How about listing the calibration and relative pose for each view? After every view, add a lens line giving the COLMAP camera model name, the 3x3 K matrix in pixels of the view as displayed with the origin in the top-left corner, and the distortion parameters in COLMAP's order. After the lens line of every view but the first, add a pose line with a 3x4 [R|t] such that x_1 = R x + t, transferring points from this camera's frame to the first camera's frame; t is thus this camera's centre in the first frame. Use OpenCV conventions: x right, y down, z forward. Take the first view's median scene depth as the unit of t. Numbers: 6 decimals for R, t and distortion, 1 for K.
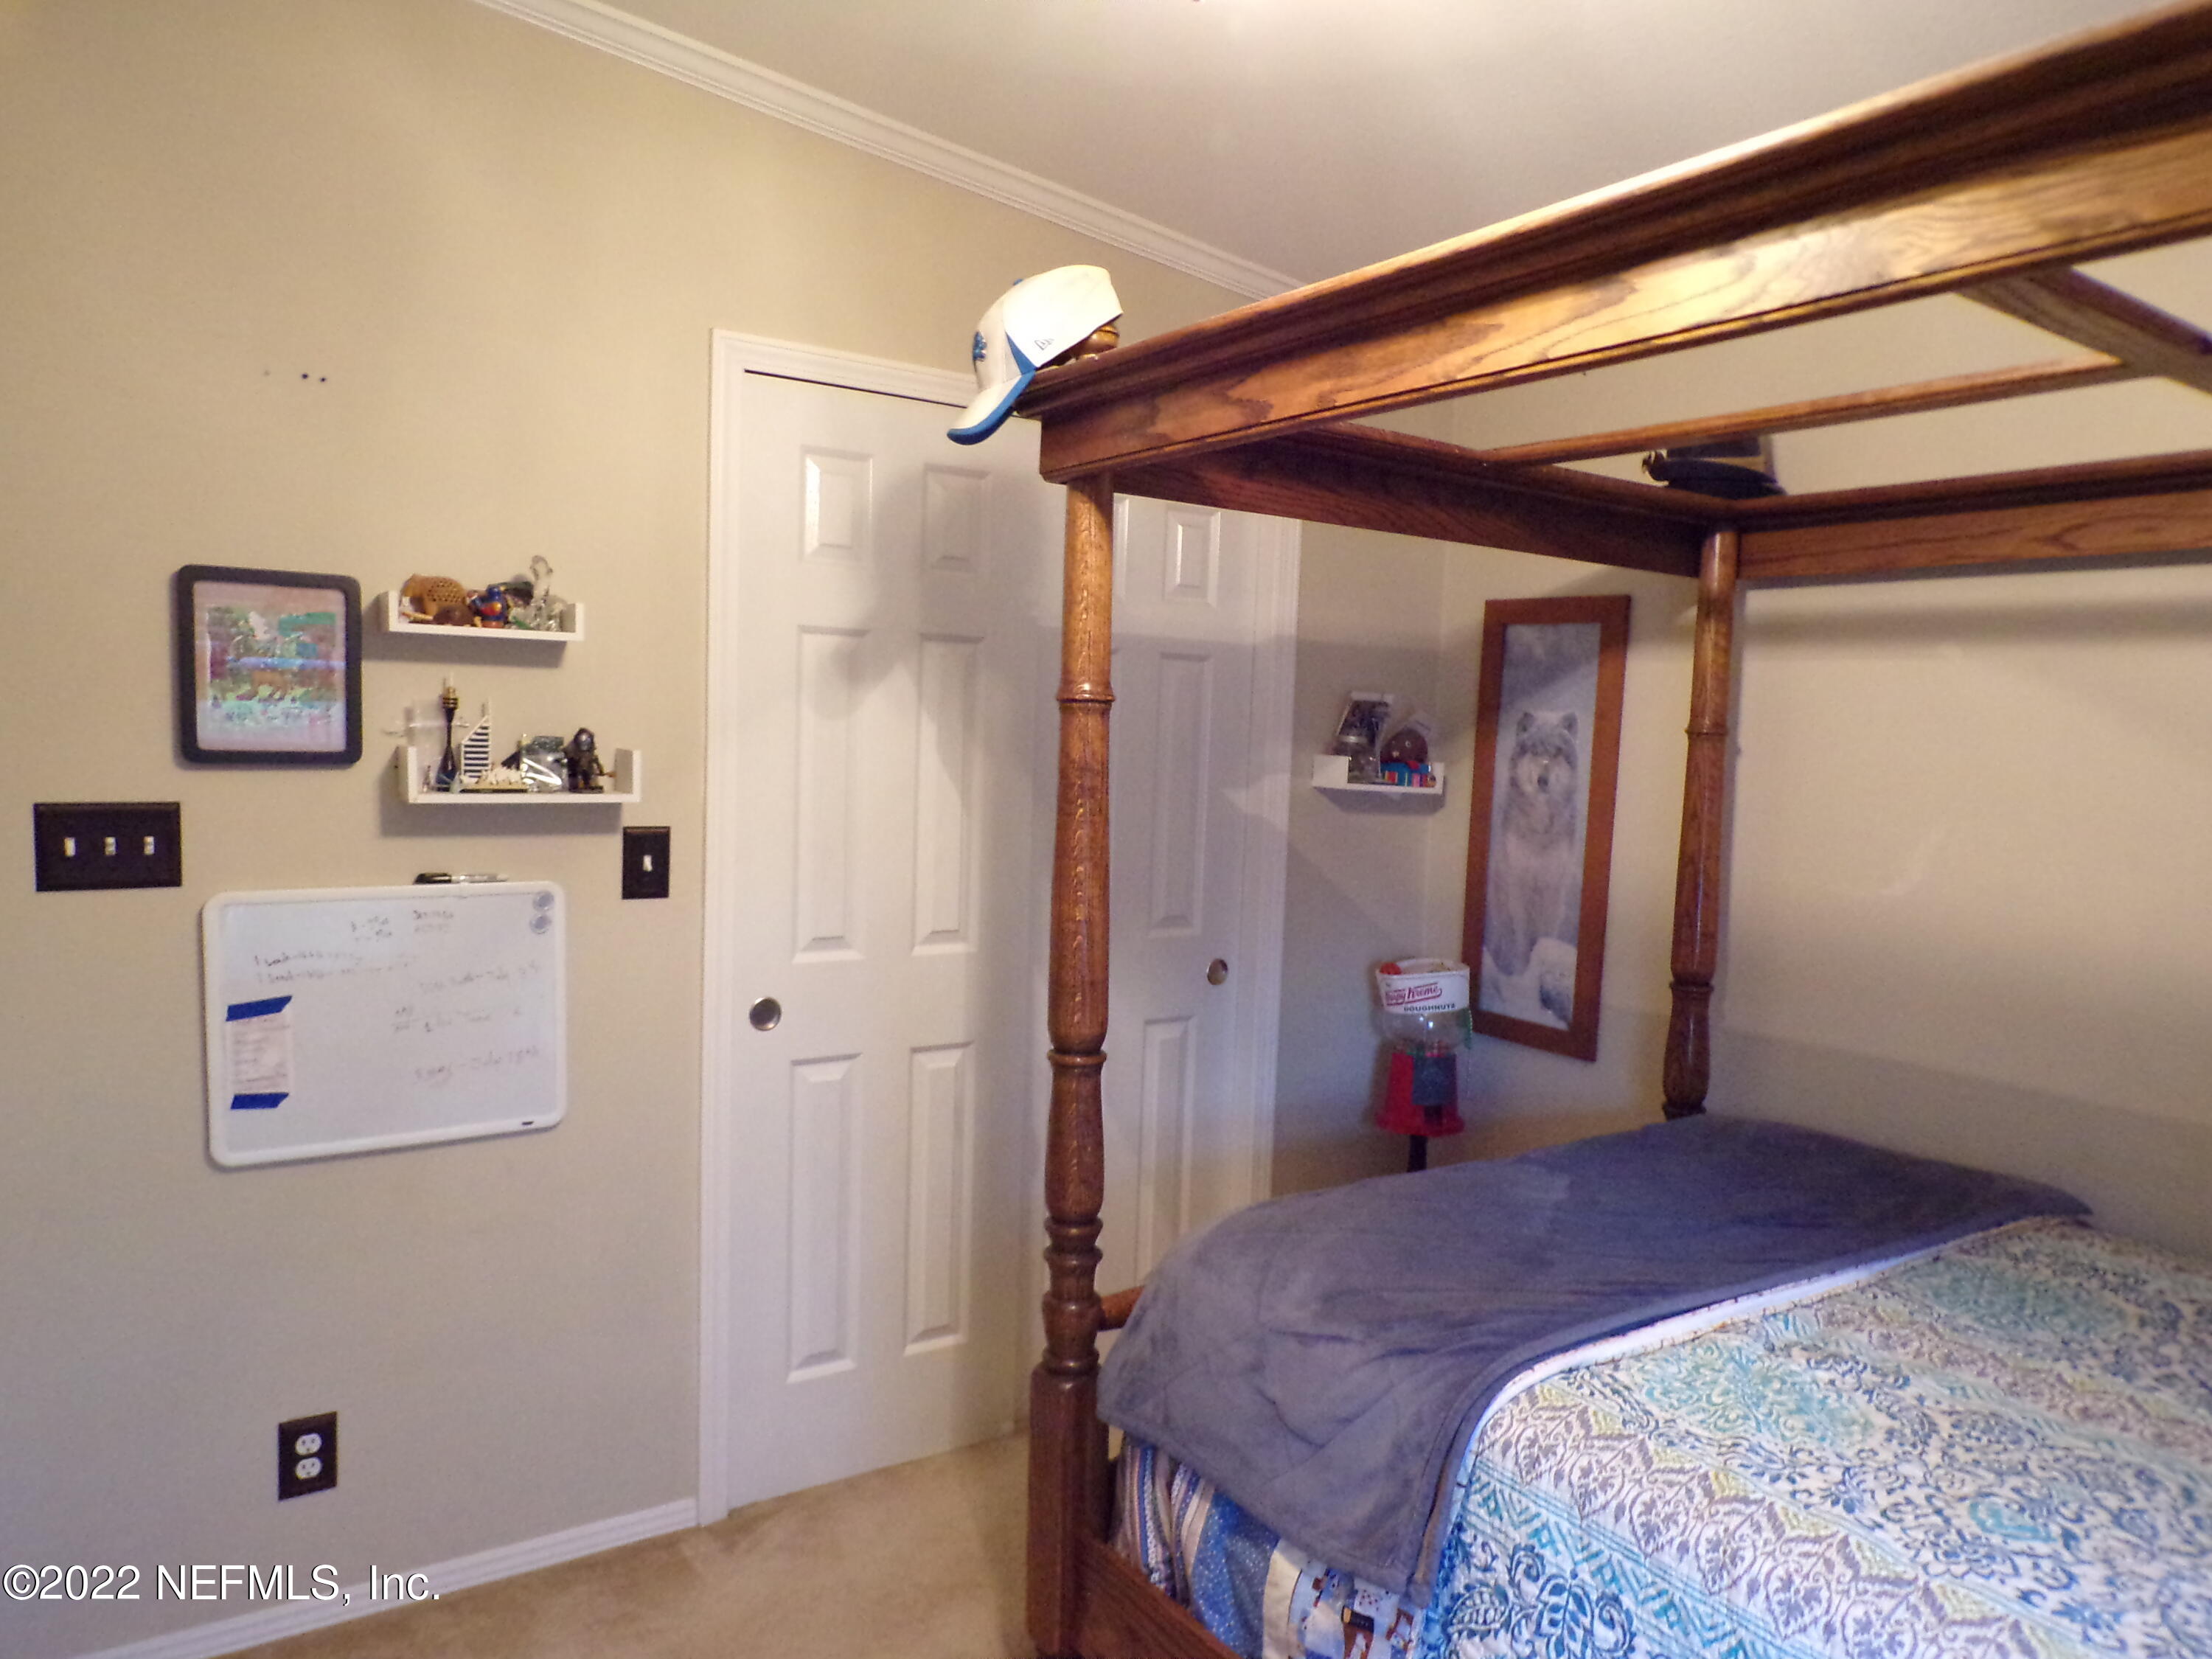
lens RADIAL K [[1520.3, 0, 1117.2], [0, 1520.3, 832.0], [0, 0, 1]] dist [-0.005164, 0.013480]
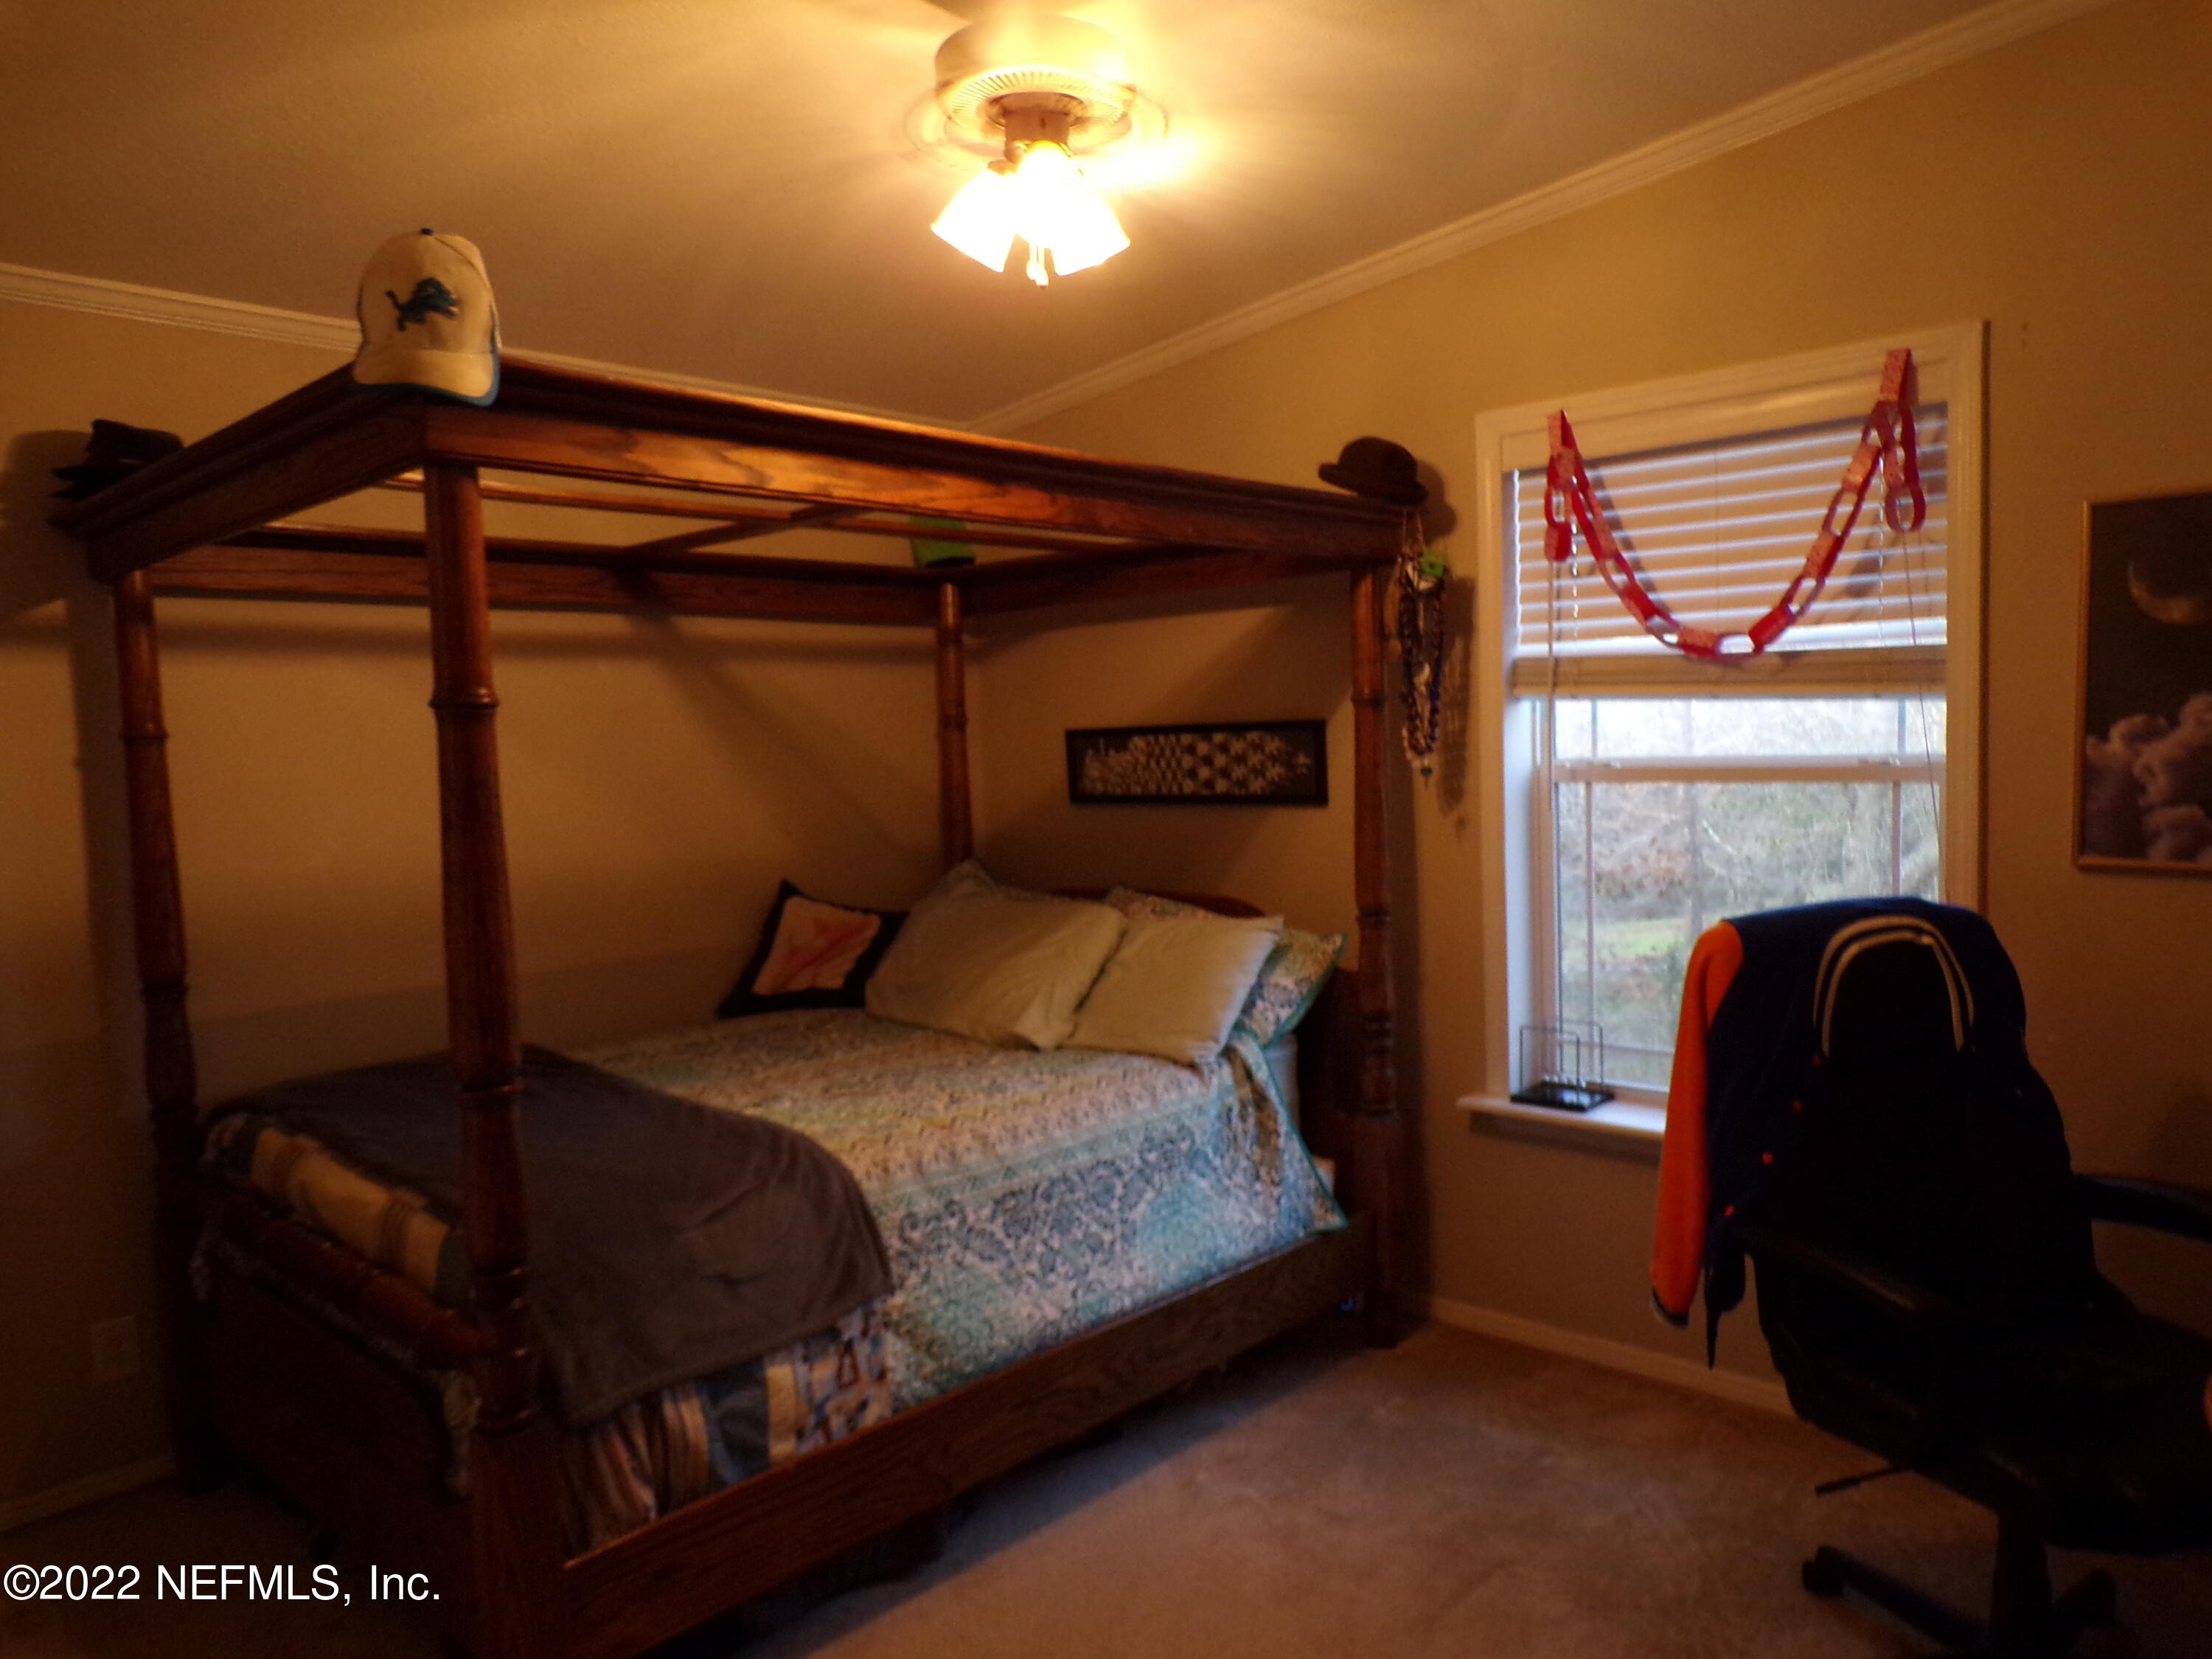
lens RADIAL K [[1520.3, 0, 1113.8], [0, 1520.3, 831.3], [0, 0, 1]] dist [-0.005164, 0.013480]
pose [[-0.229907, -0.091100, 0.968939, -1.339891], [0.091326, 0.989196, 0.114674, -0.108183], [-0.968918, 0.114854, -0.219103, 1.097574]]
